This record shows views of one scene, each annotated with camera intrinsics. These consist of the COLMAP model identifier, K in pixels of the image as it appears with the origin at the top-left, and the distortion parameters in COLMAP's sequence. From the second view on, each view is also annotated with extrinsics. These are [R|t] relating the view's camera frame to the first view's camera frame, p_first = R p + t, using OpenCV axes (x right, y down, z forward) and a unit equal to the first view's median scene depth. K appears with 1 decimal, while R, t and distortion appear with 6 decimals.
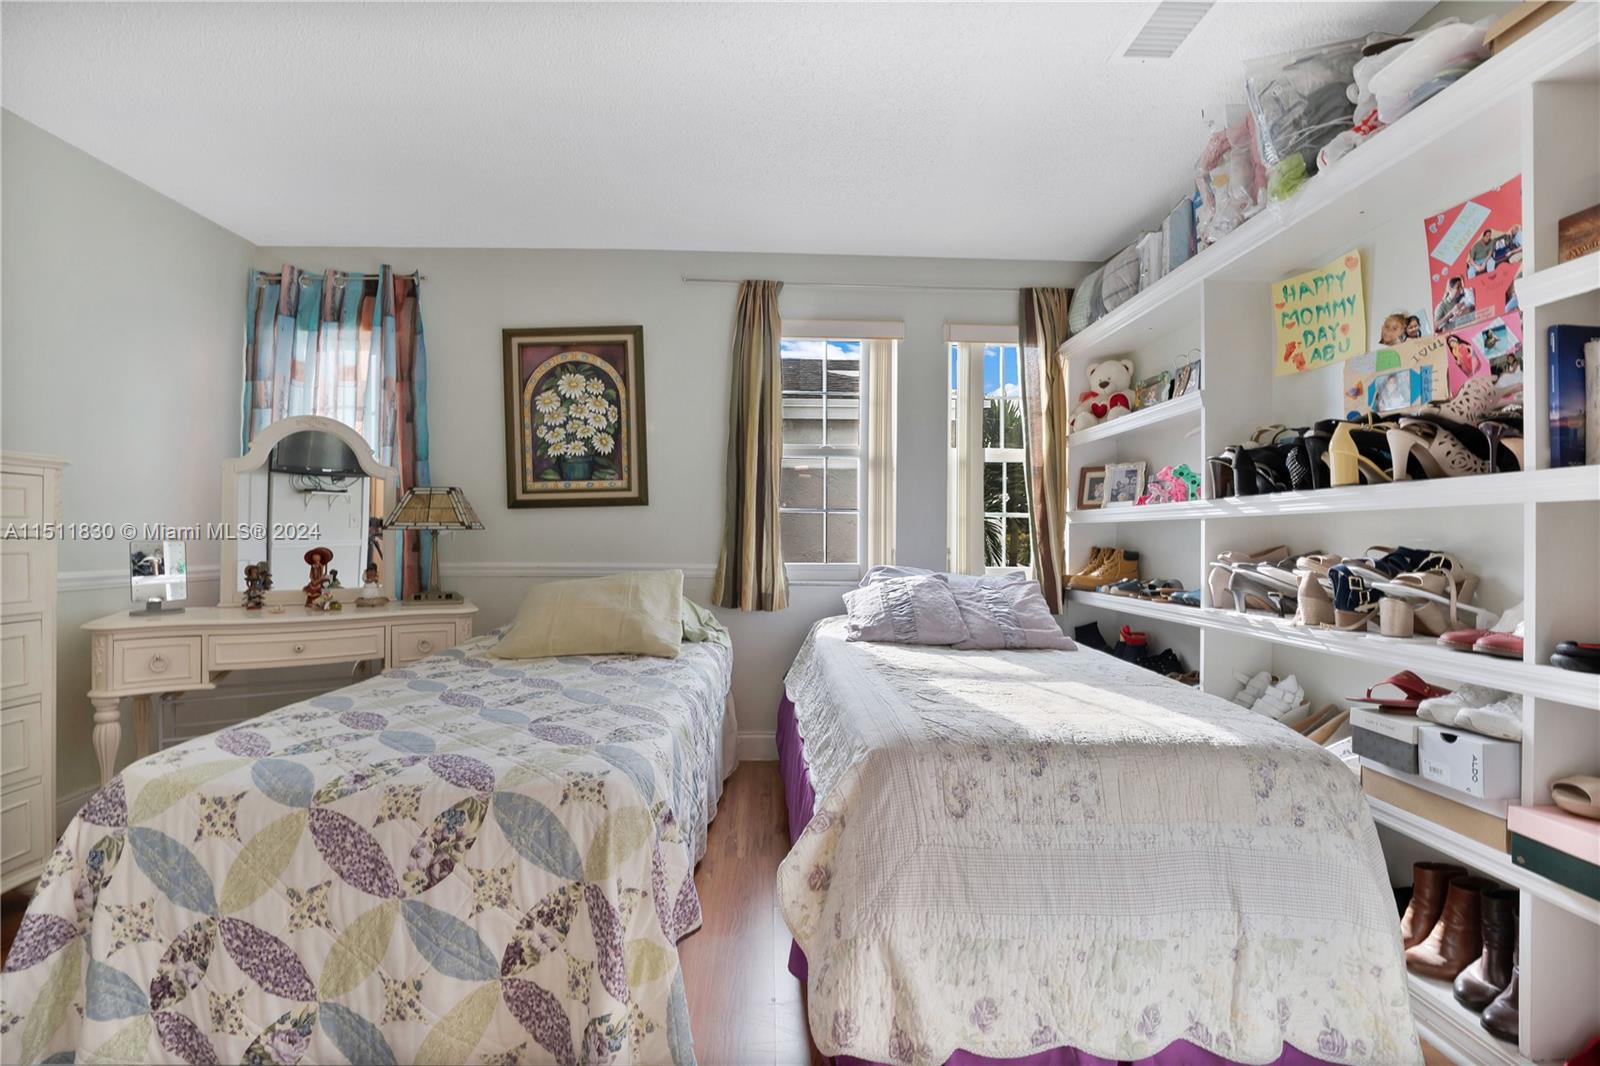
lens RADIAL K [[657.8, 0, 795.5], [0, 657.8, 537.0], [0, 0, 1]] dist [-0.029695, 0.004340]
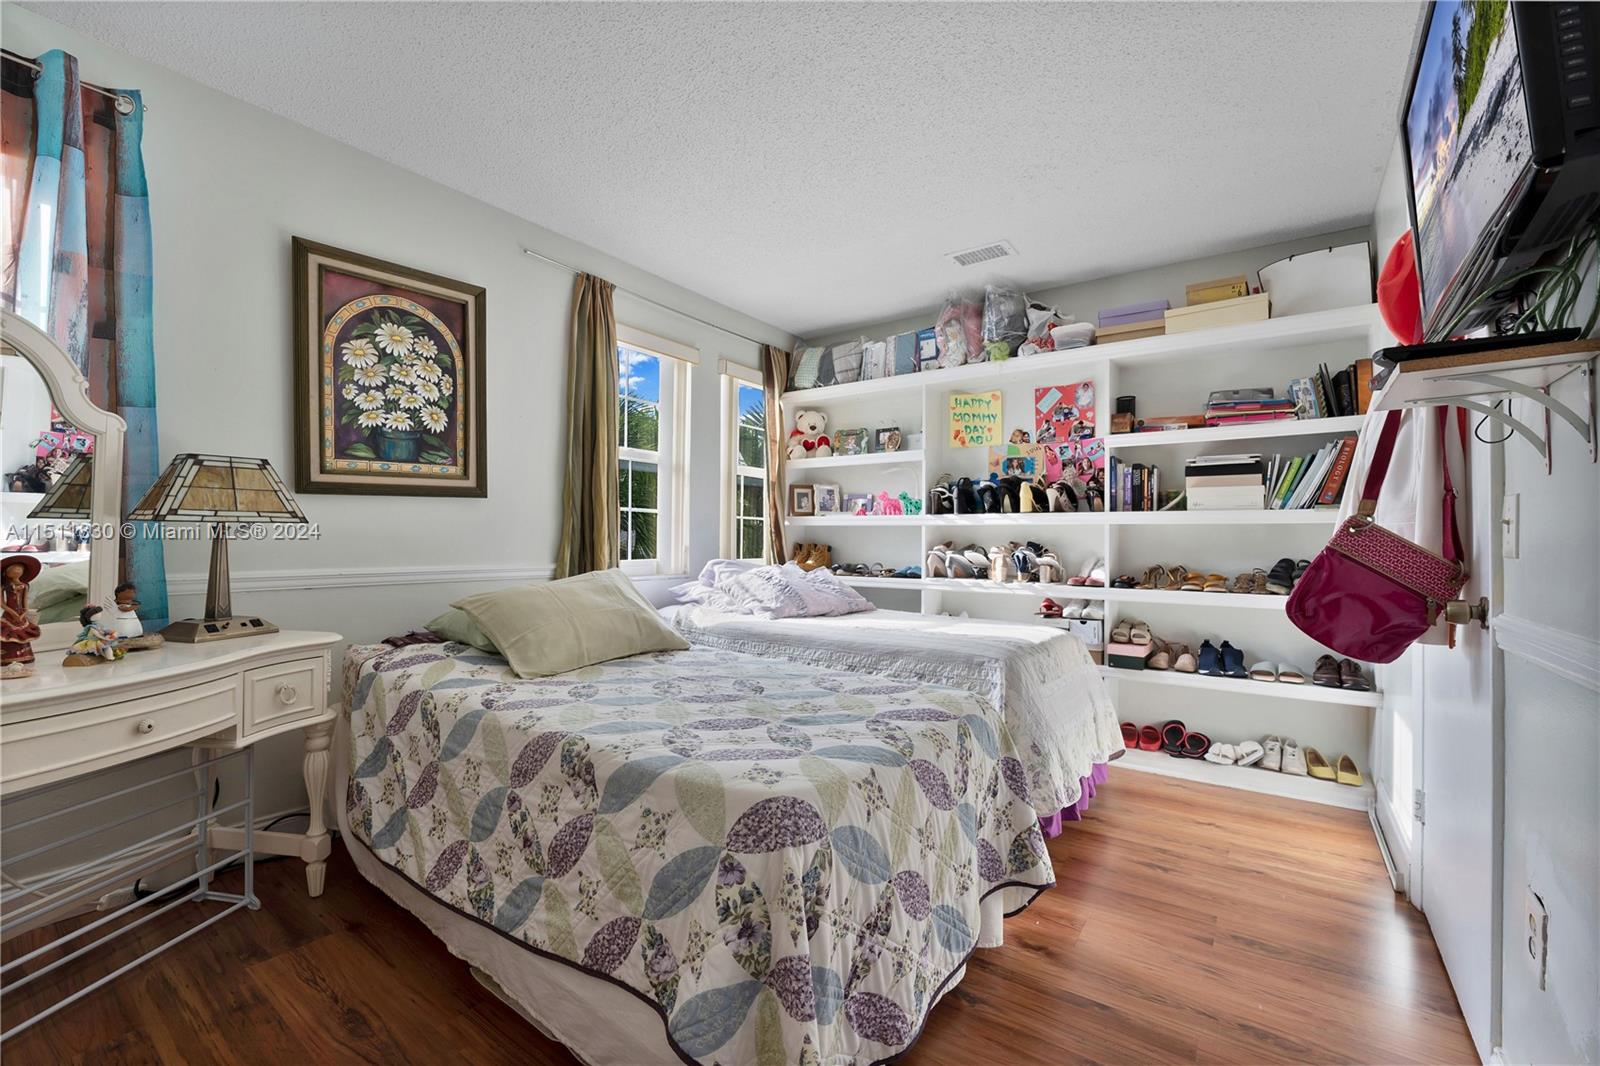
lens RADIAL K [[657.8, 0, 795.5], [0, 657.8, 537.0], [0, 0, 1]] dist [-0.029695, 0.004340]
pose [[0.616830, 0.001450, 0.787095, -0.655519], [-0.006574, 0.999973, 0.003310, -0.001818], [-0.787069, -0.007216, 0.616823, 0.147105]]
